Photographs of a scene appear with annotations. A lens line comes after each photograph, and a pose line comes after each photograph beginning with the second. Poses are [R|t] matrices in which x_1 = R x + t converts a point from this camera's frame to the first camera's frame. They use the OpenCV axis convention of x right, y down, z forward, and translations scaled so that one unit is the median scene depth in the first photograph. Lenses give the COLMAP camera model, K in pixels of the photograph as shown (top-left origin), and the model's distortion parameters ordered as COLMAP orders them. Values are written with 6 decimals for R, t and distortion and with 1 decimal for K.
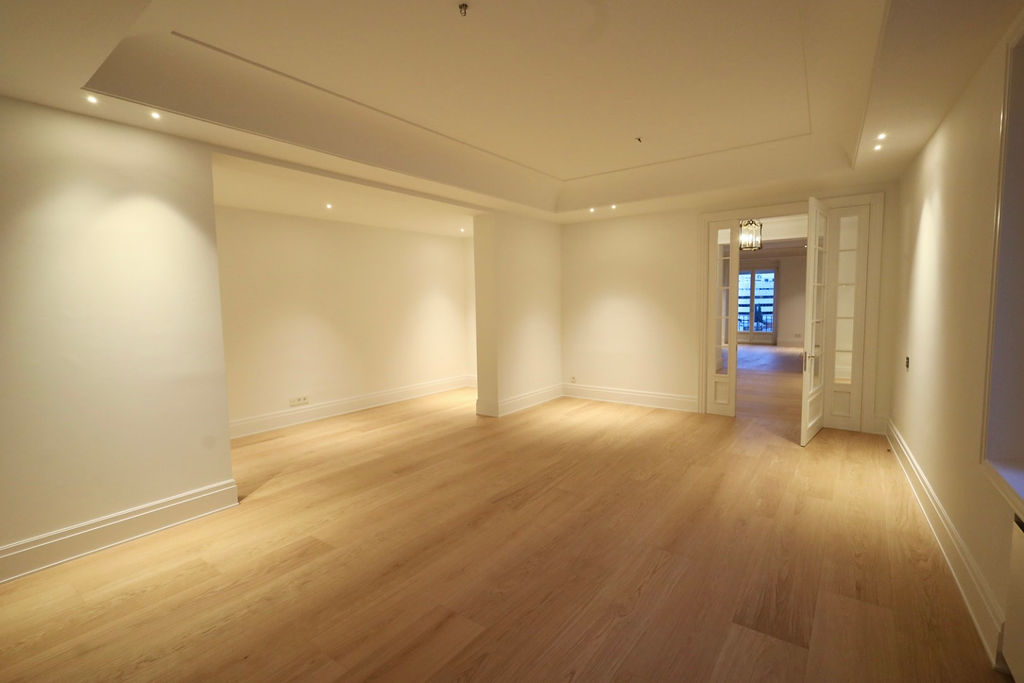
lens RADIAL K [[471.6, 0, 510.2], [0, 471.6, 341.7], [0, 0, 1]] dist [0.000632, 0.000283]
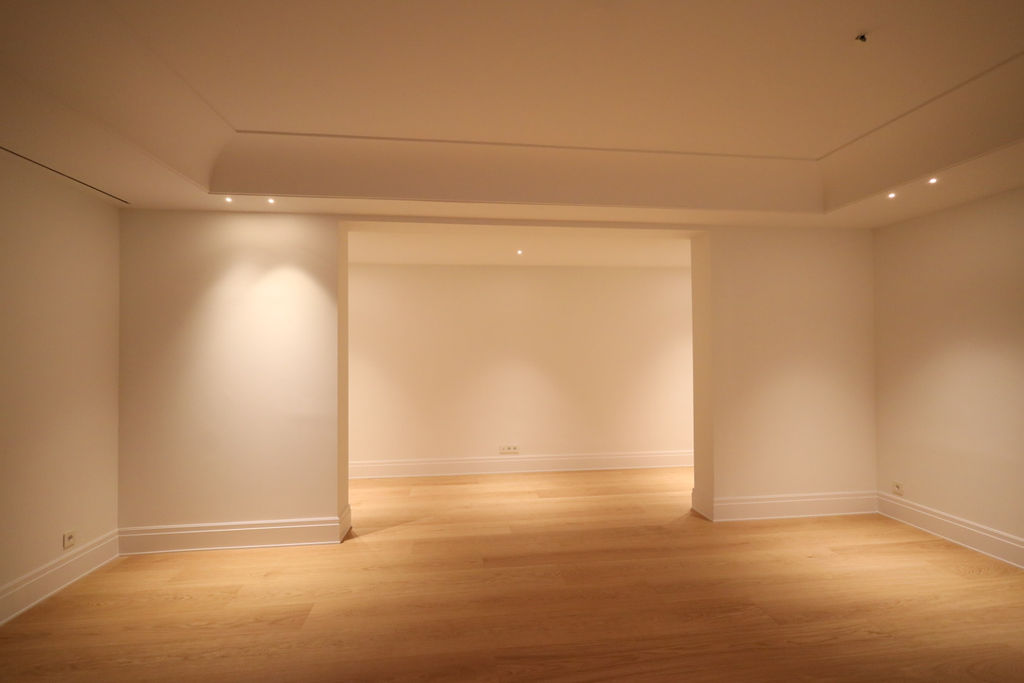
lens RADIAL K [[471.6, 0, 512.9], [0, 471.6, 341.9], [0, 0, 1]] dist [0.000632, 0.000283]
pose [[0.694512, 0.001500, -0.719480, 0.303353], [-0.067580, 0.995713, -0.063159, -0.042226], [0.716301, 0.092487, 0.691635, 0.339200]]
